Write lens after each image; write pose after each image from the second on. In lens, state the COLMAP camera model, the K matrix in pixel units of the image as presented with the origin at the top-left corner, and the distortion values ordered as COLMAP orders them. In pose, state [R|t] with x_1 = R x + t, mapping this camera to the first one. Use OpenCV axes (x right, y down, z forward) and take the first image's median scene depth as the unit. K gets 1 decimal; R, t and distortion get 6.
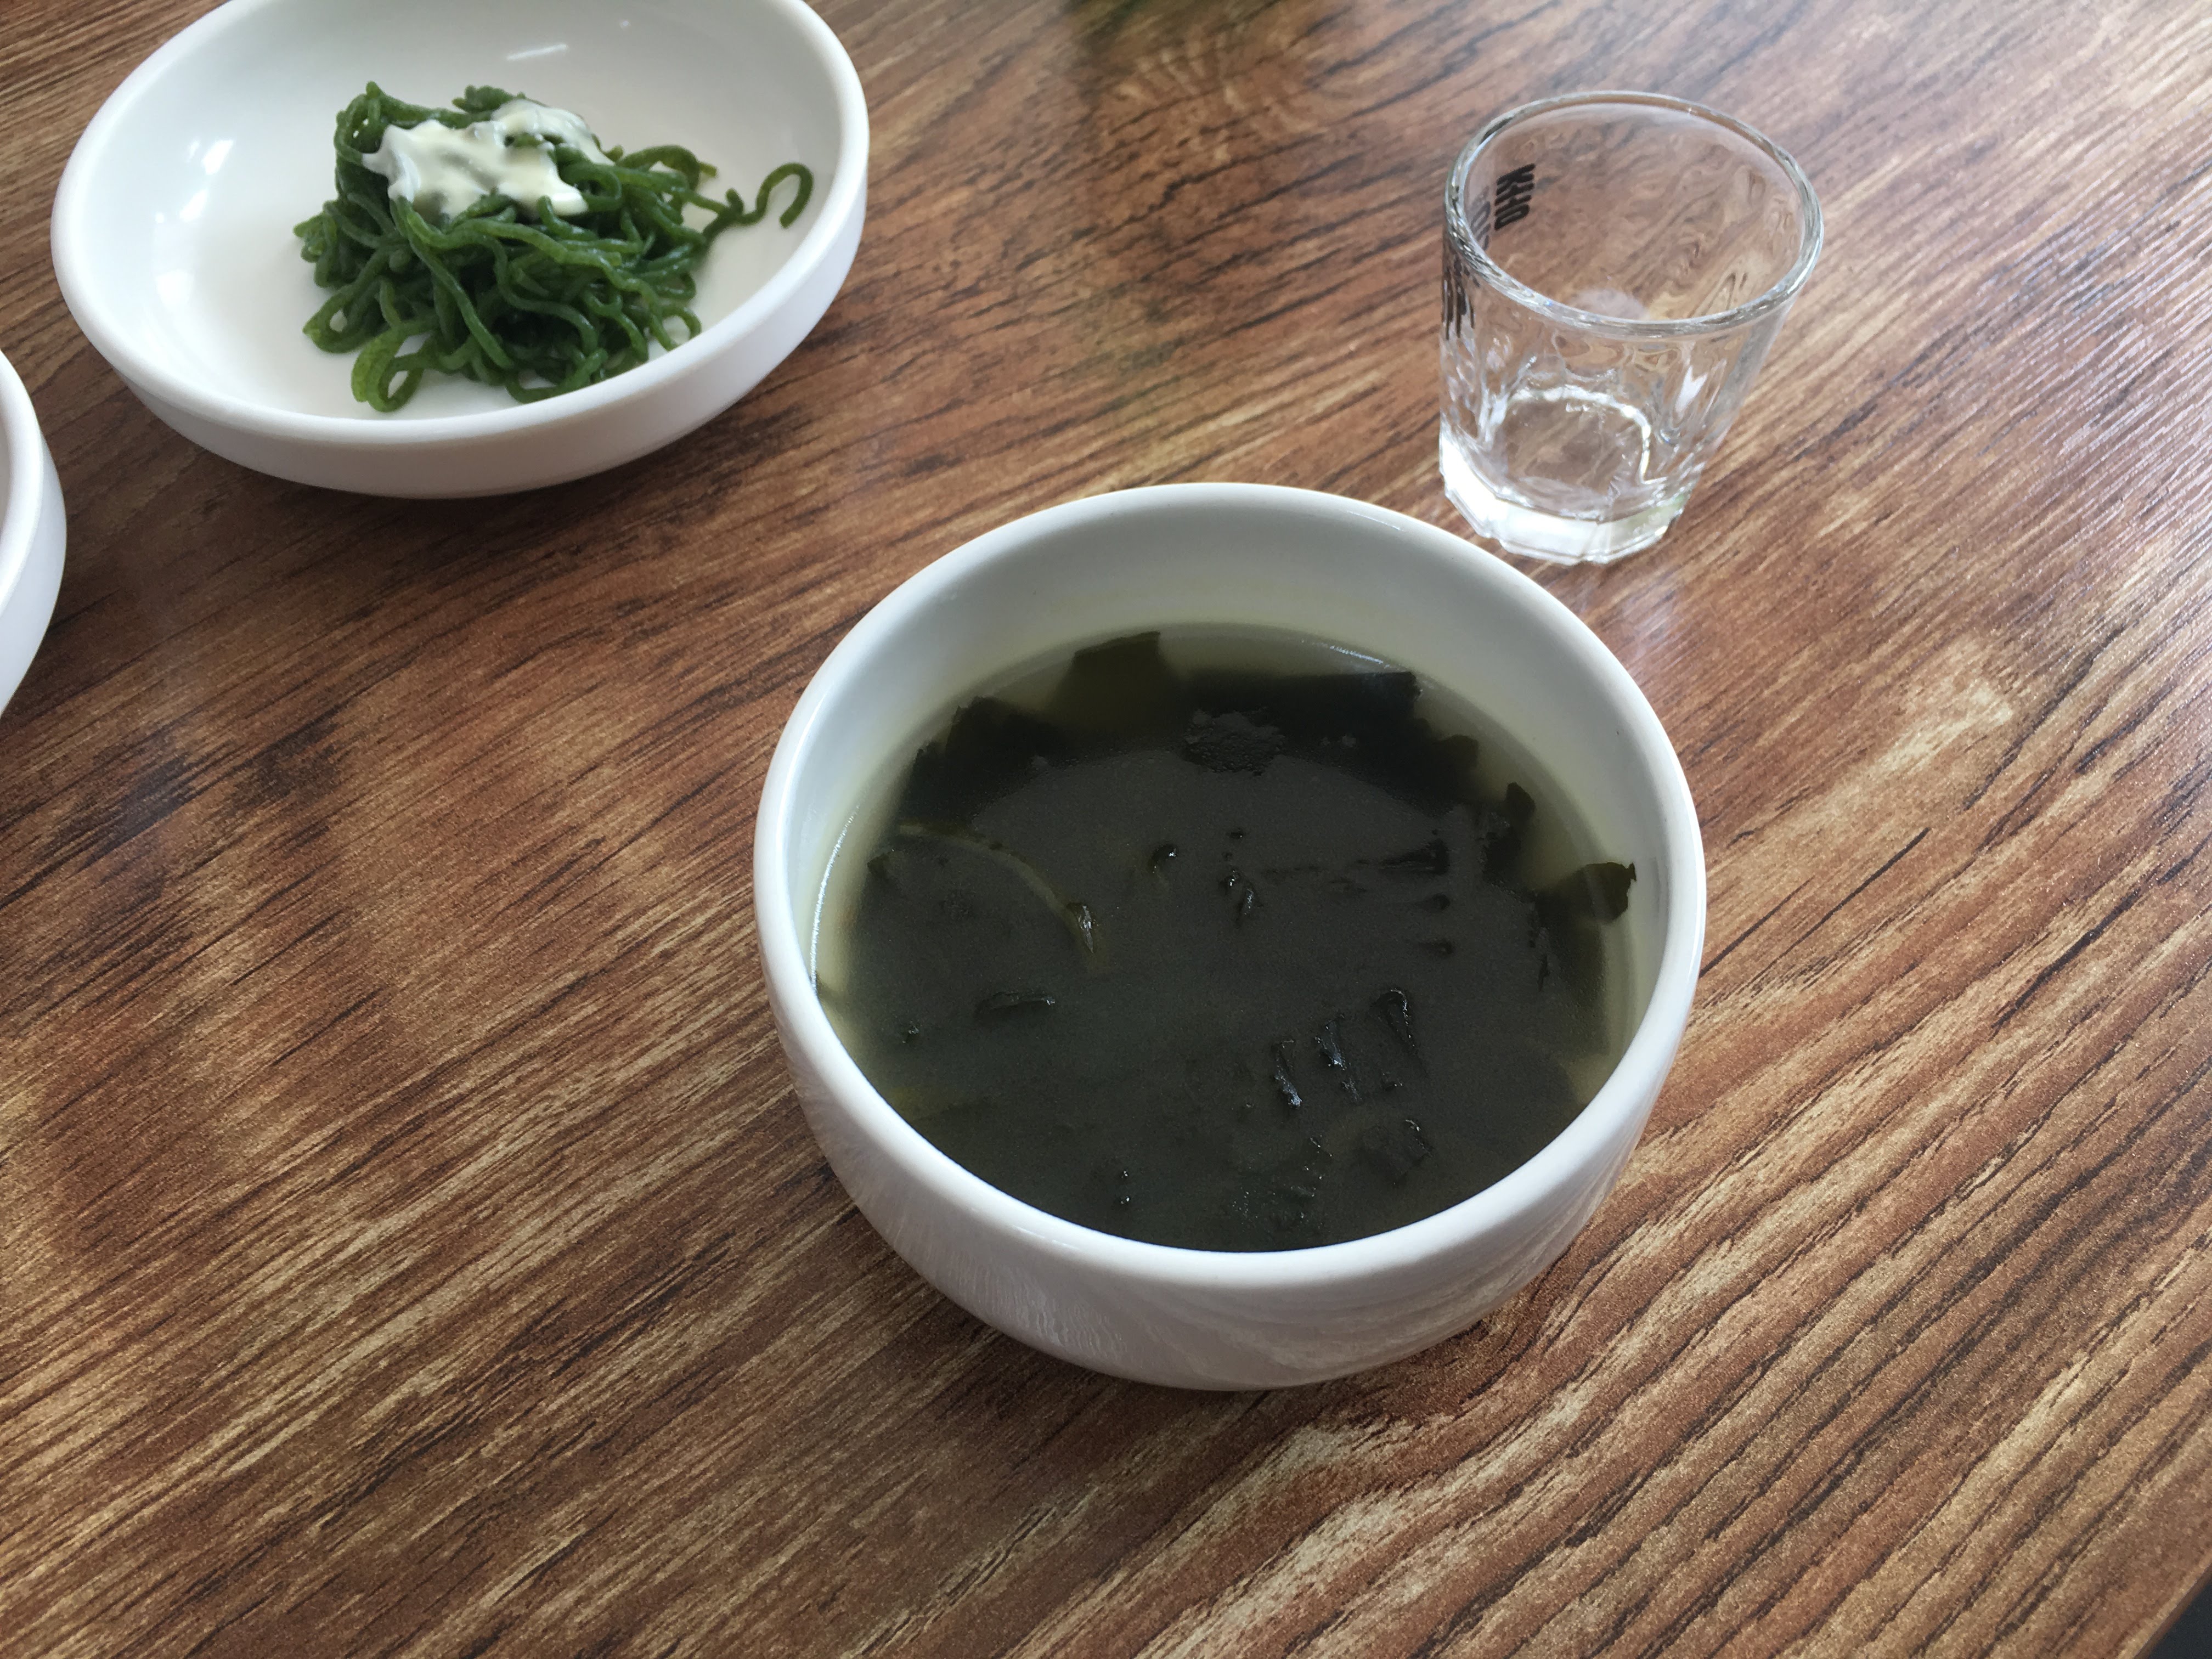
lens RADIAL K [[1929.0, 0, 1100.7], [0, 1929.0, 831.0], [0, 0, 1]] dist [0.082479, -0.146729]
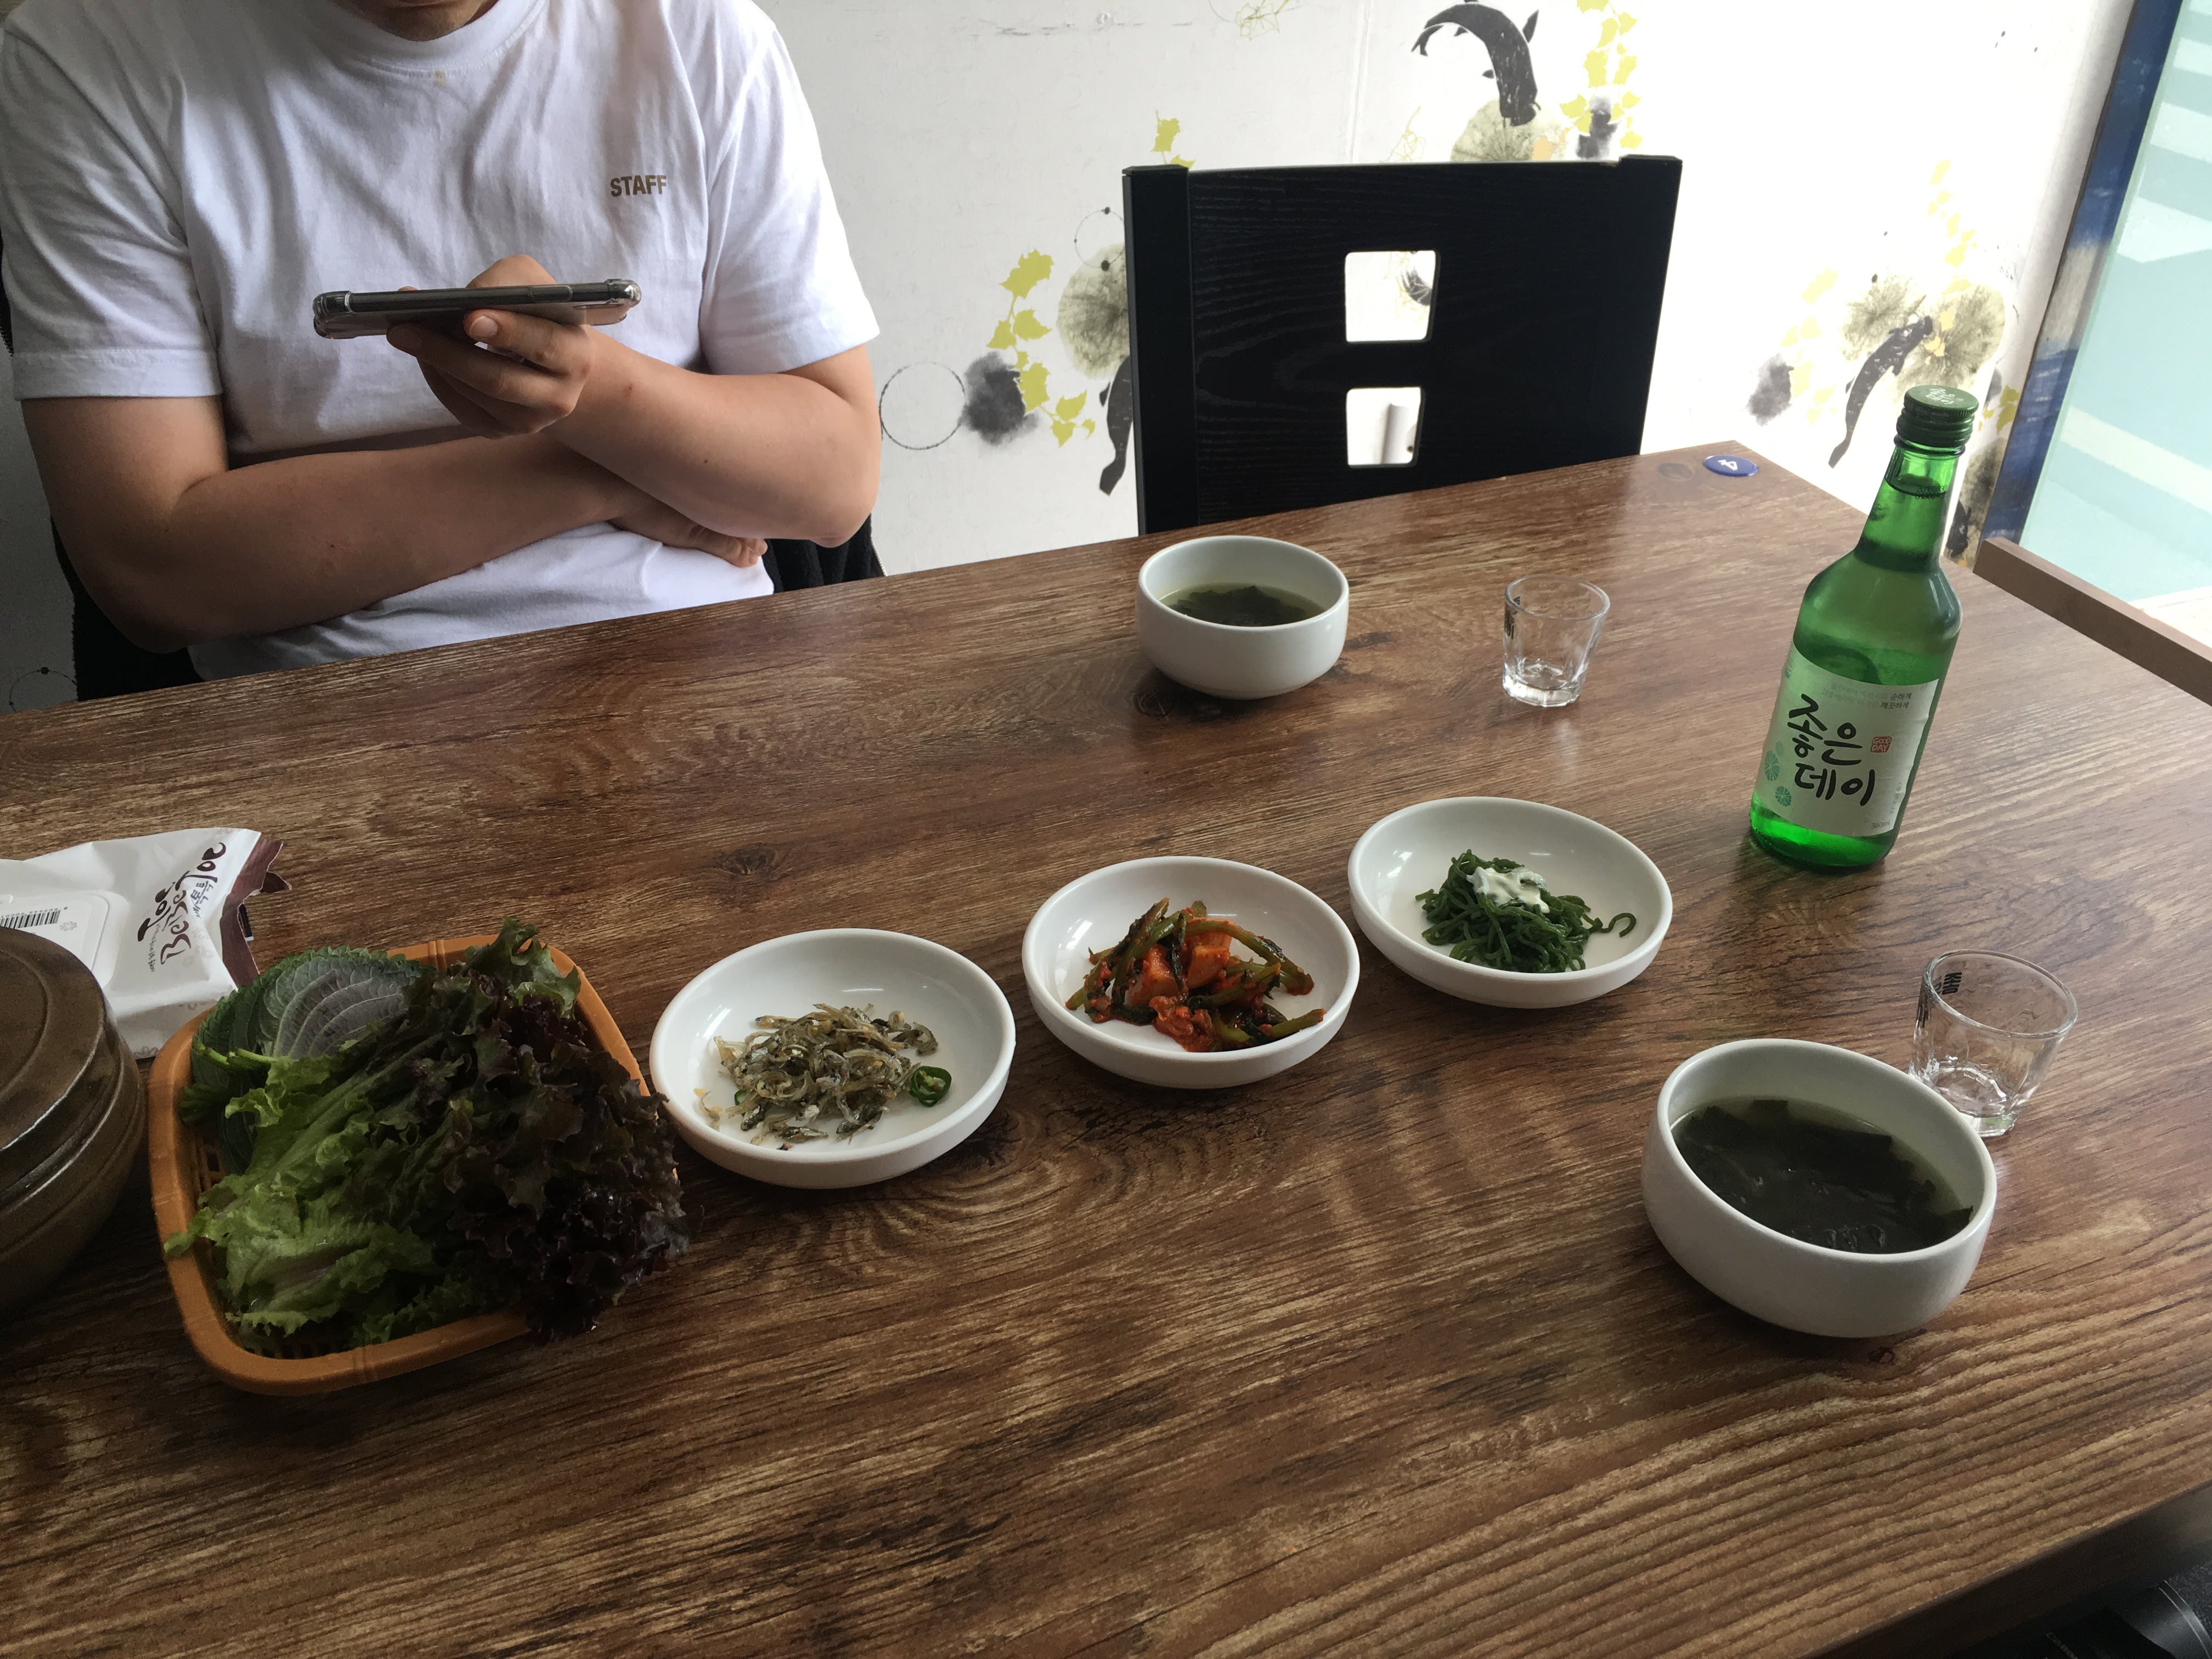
lens RADIAL K [[1890.1, 0, 1106.0], [0, 1890.1, 829.5], [0, 0, 1]] dist [0.075219, -0.111054]
pose [[0.952744, 0.194740, -0.233144, -0.300660], [-0.269951, 0.894717, -0.355821, 0.691638], [0.139305, 0.401943, 0.905006, -1.510975]]
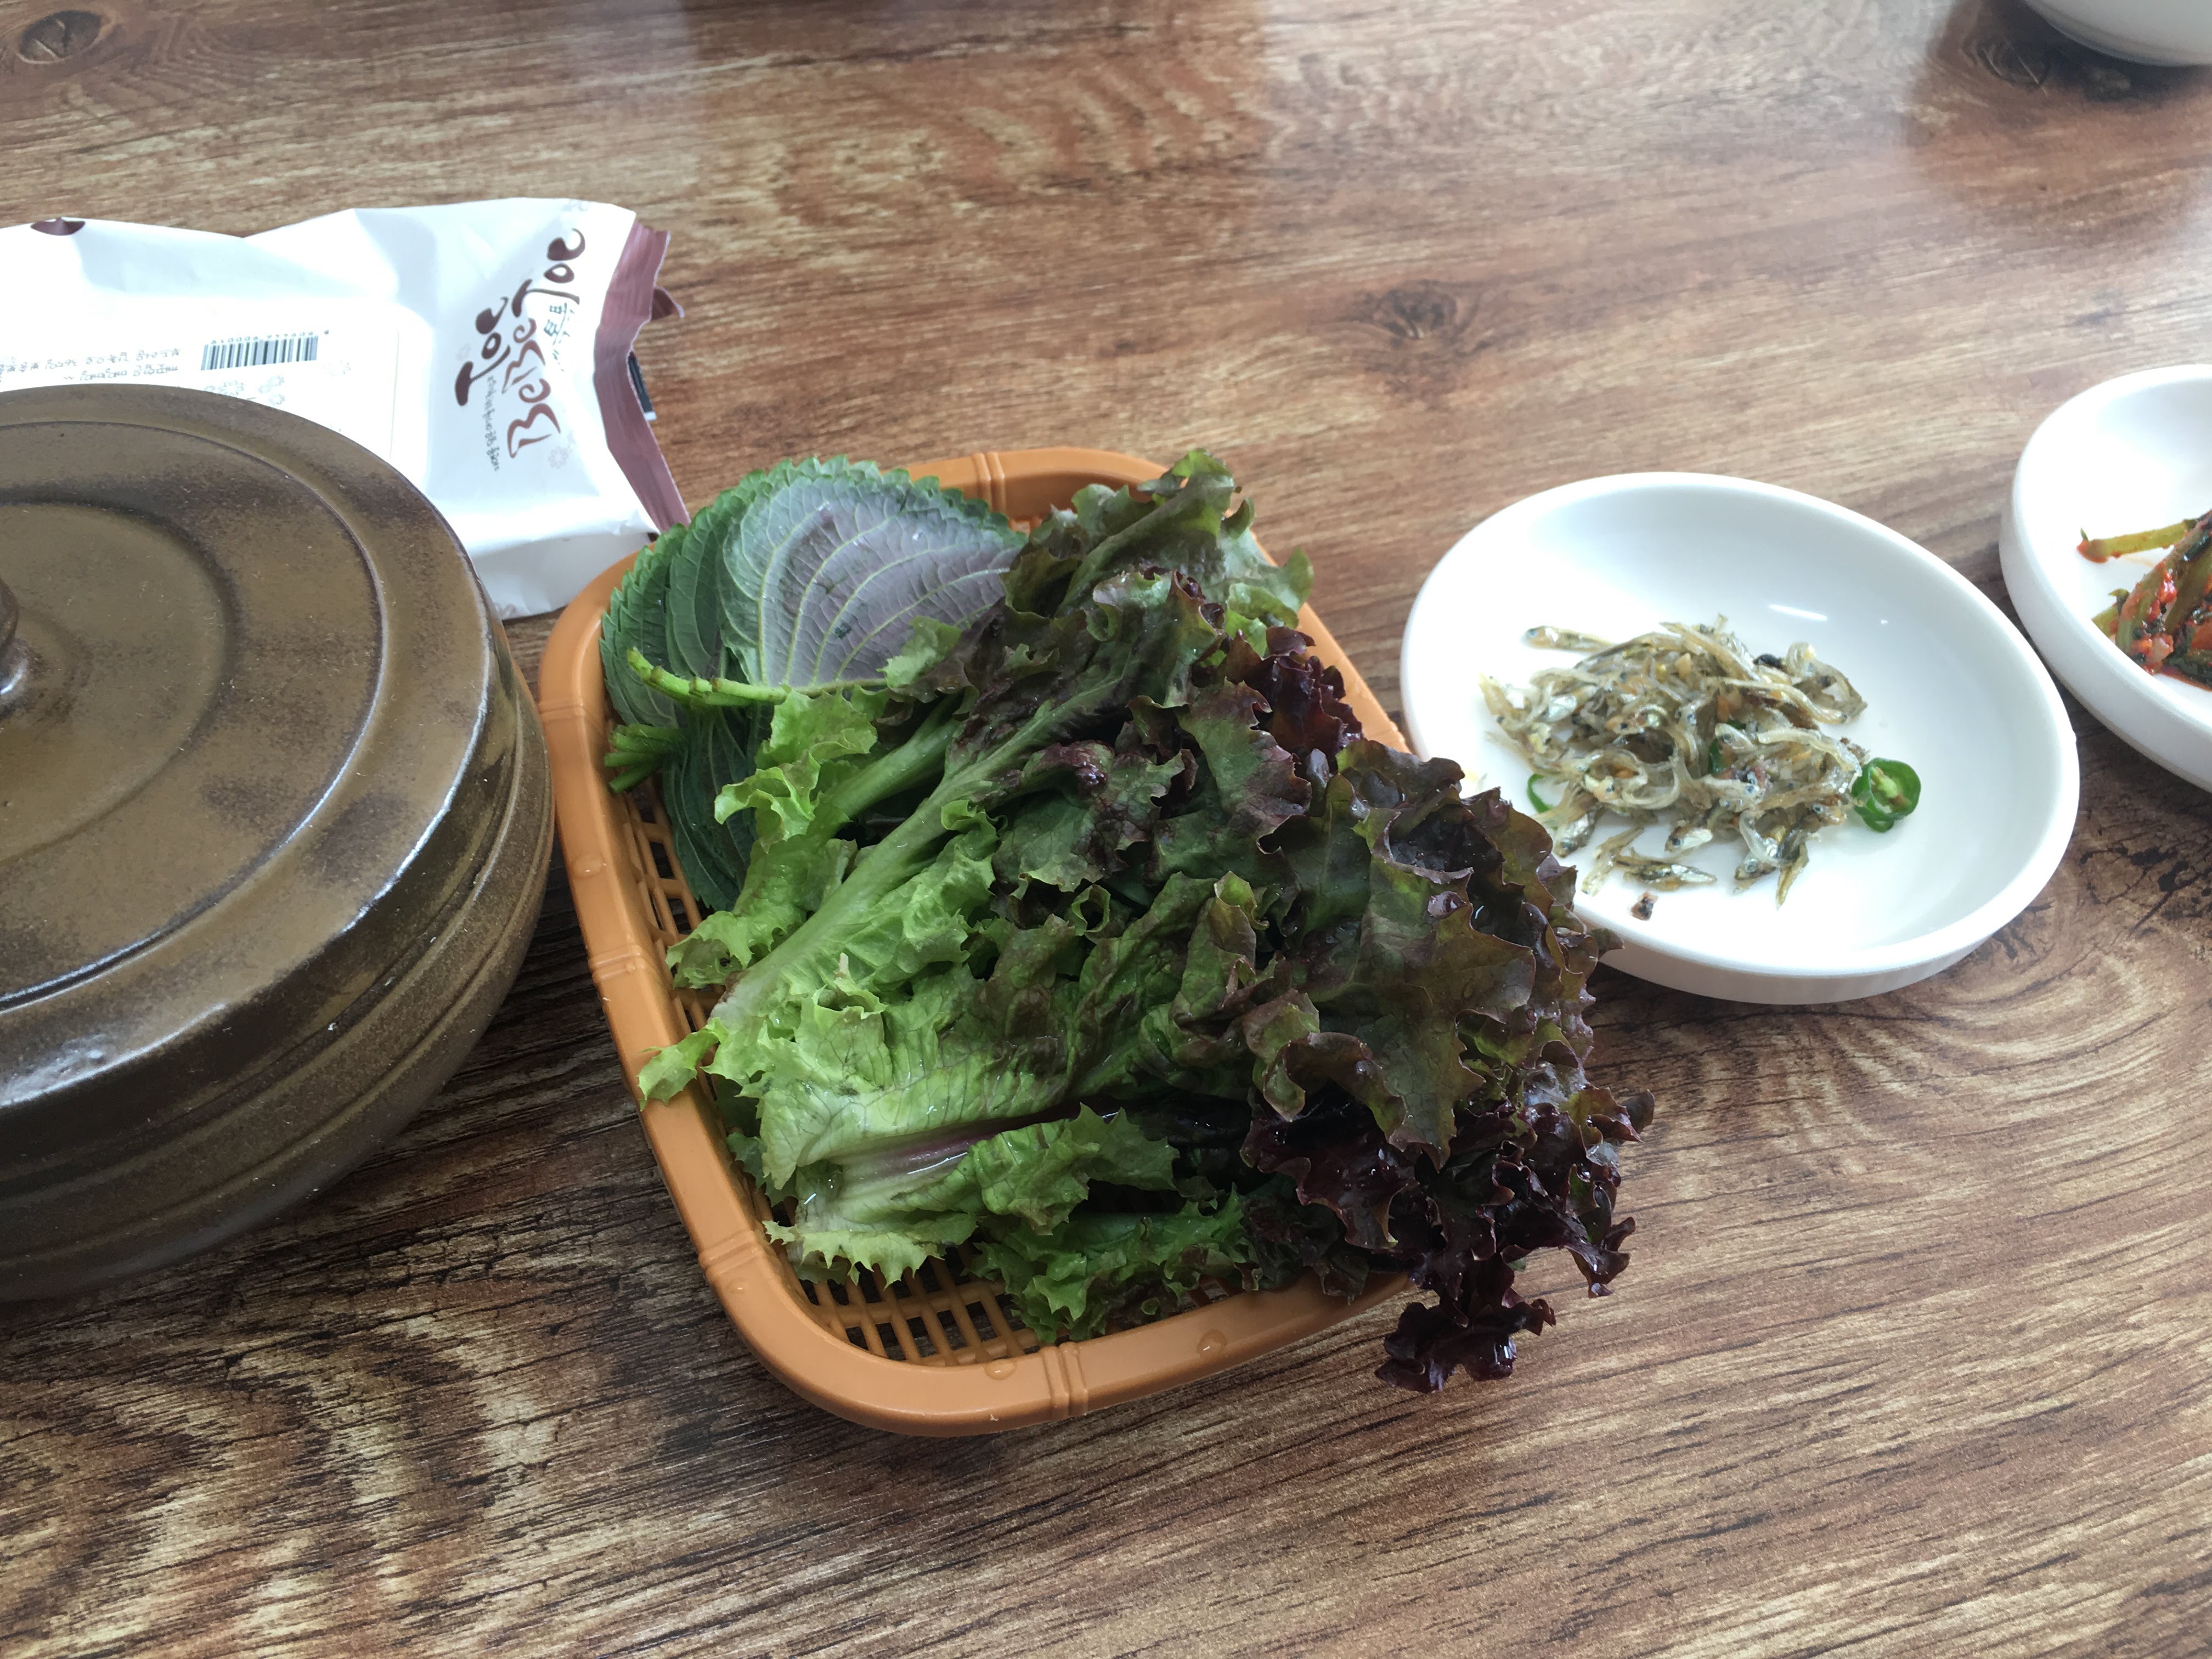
lens RADIAL K [[1929.0, 0, 1100.7], [0, 1929.0, 831.0], [0, 0, 1]] dist [0.082479, -0.146729]
pose [[0.919439, 0.336303, -0.203796, -1.262414], [-0.350775, 0.935668, -0.038508, 0.447473], [0.177735, 0.106892, 0.978256, -0.630297]]
